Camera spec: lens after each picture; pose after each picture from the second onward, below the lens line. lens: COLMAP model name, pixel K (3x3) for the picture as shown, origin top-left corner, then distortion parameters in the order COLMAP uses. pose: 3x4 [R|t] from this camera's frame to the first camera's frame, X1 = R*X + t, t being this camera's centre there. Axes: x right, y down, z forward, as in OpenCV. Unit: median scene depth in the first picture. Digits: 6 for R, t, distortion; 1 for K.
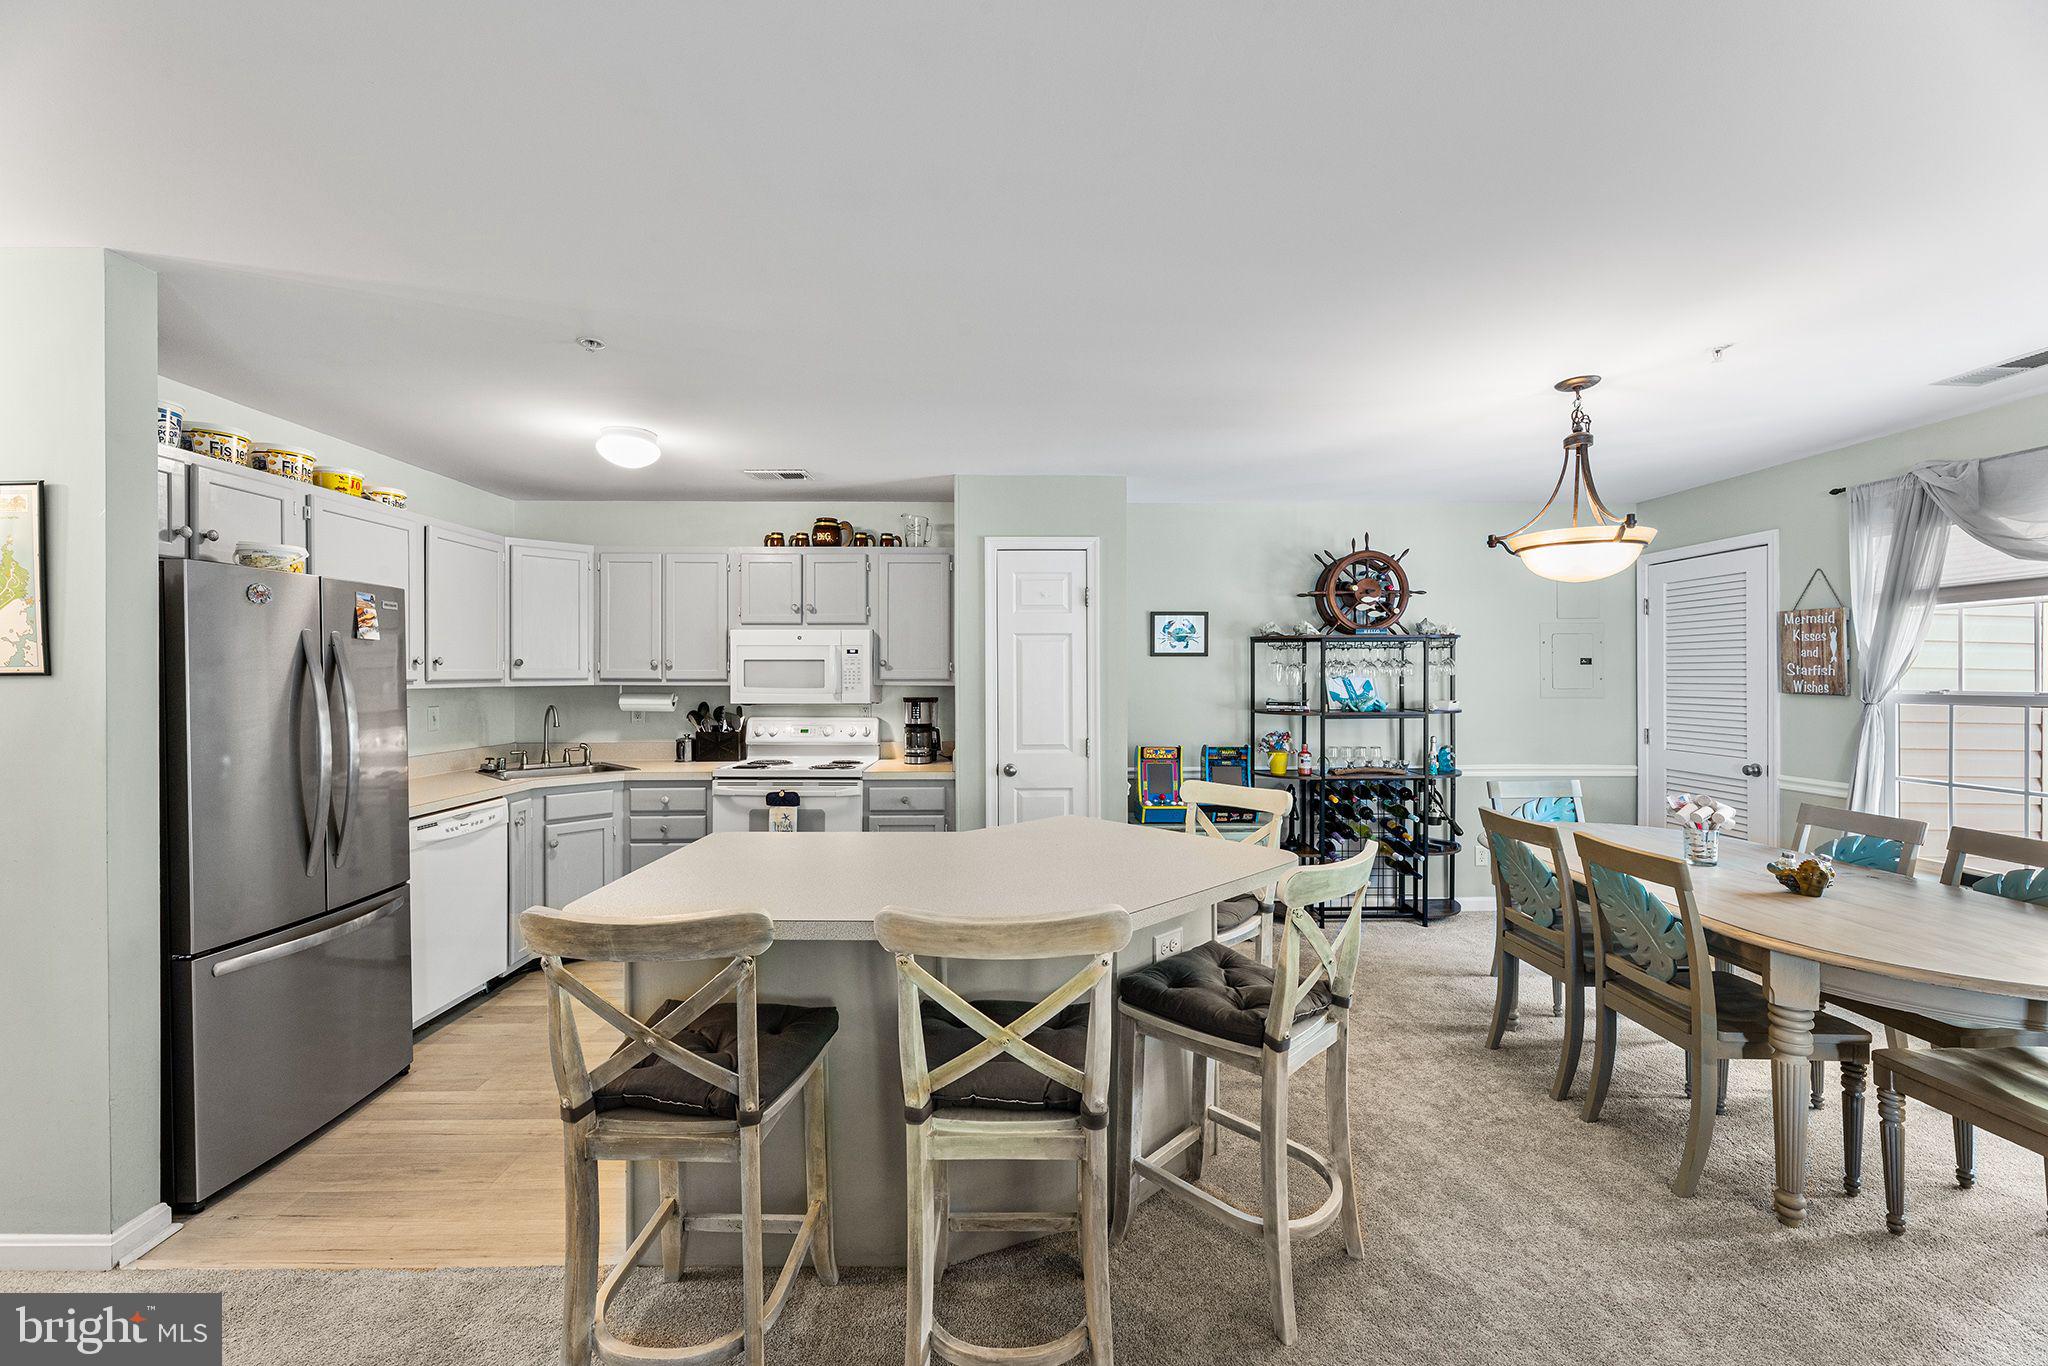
lens RADIAL K [[688.5, 0, 1046.6], [0, 688.5, 670.3], [0, 0, 1]] dist [-0.000699, -0.000036]
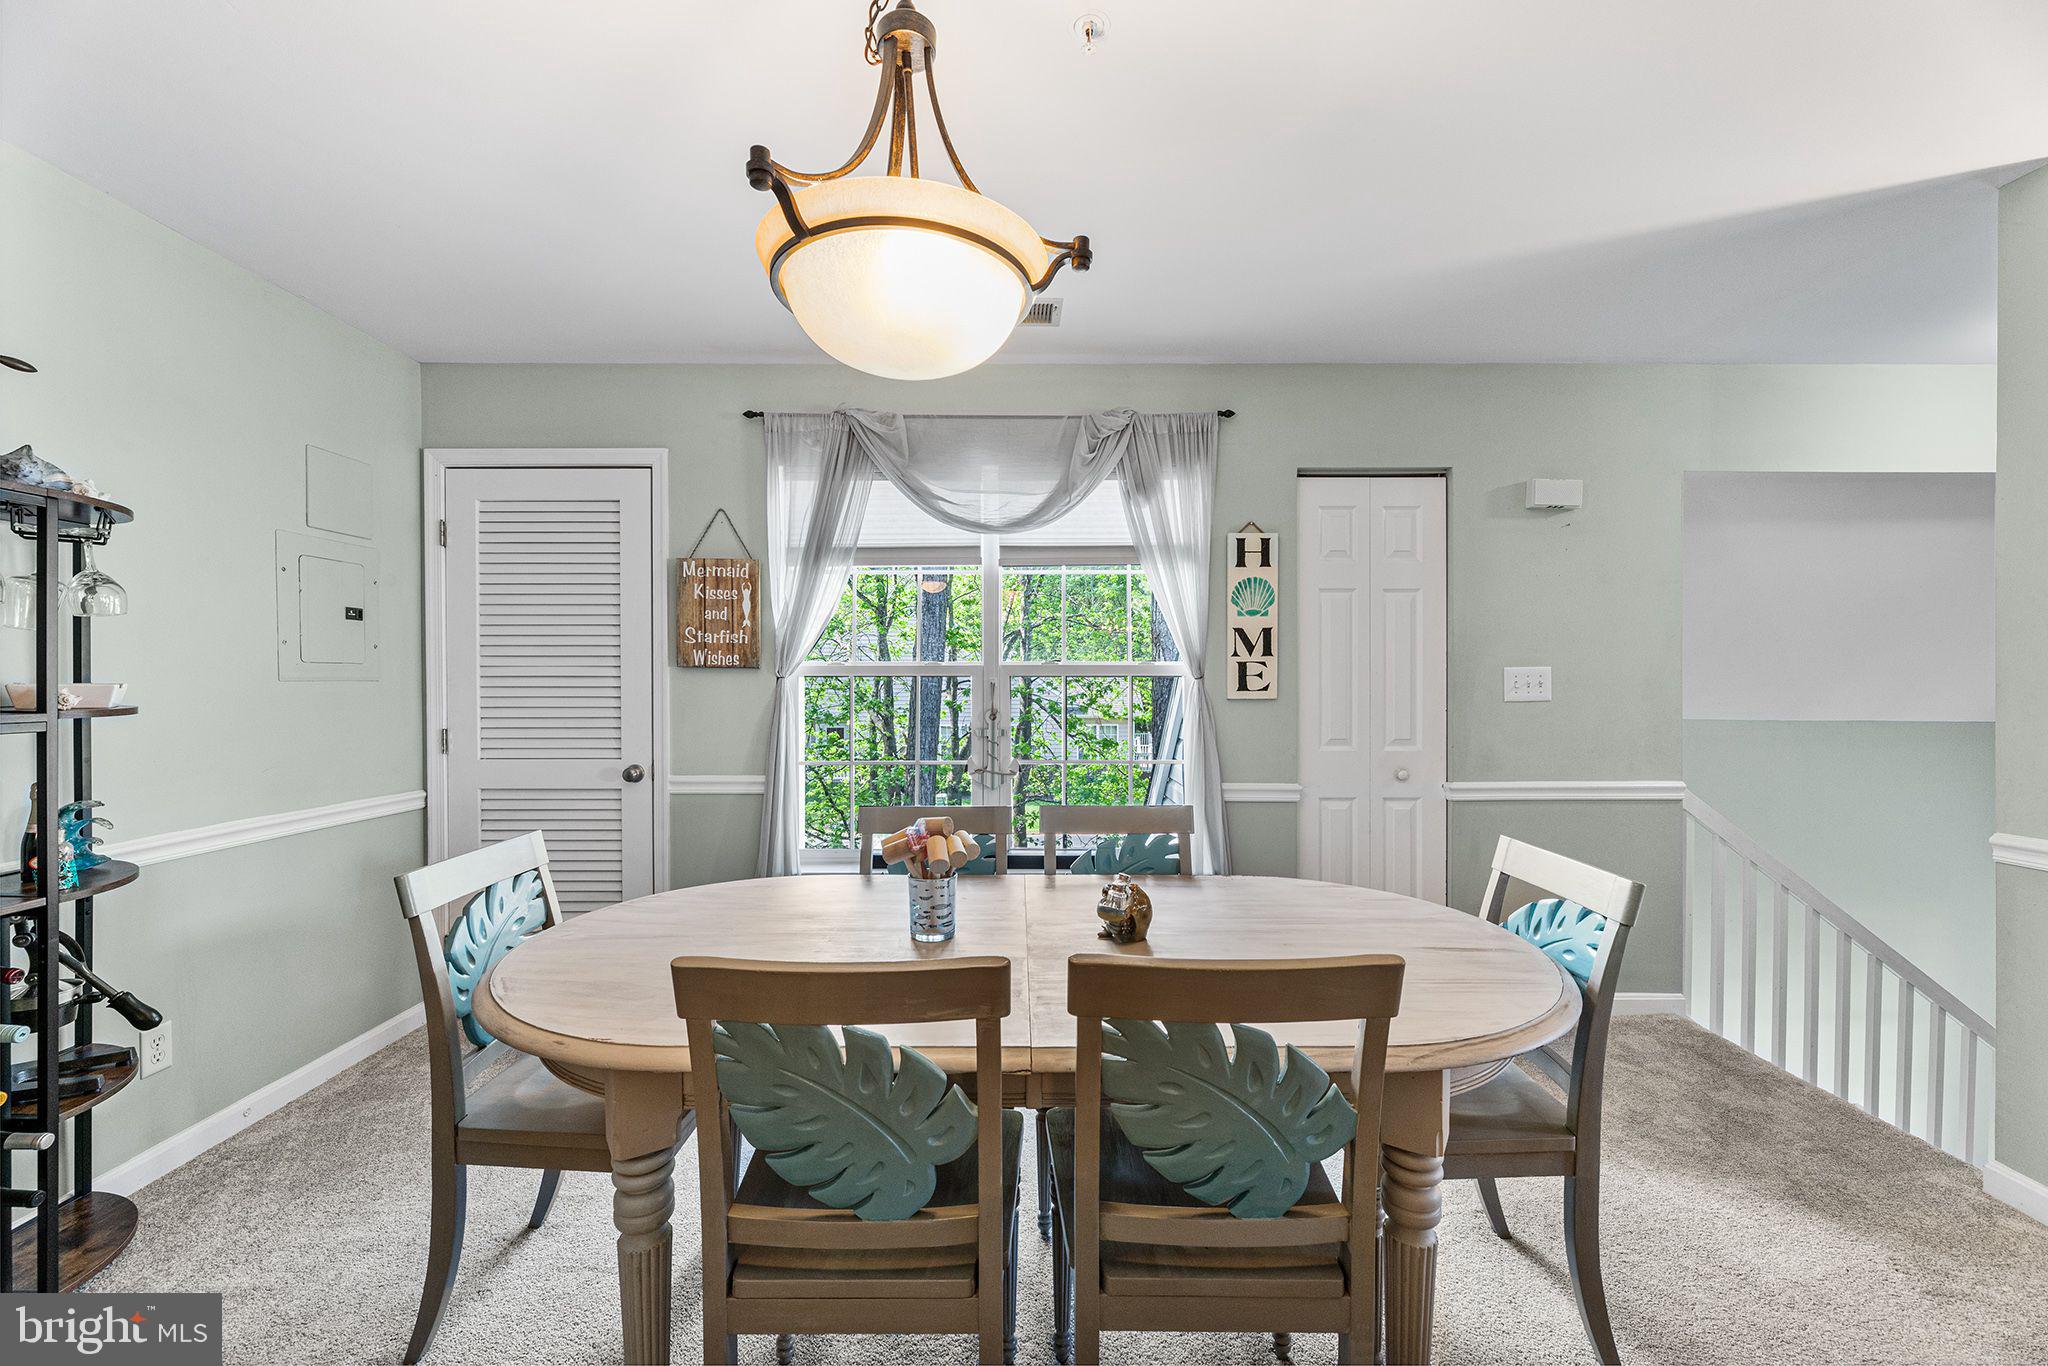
lens RADIAL K [[830.0, 0, 1028.2], [0, 830.0, 687.6], [0, 0, 1]] dist [-0.001224, -0.000315]
pose [[0.013287, -0.002882, 0.999908, 0.176209], [-0.018194, 0.999830, 0.003123, 0.048132], [-0.999746, -0.018234, 0.013233, 0.634712]]
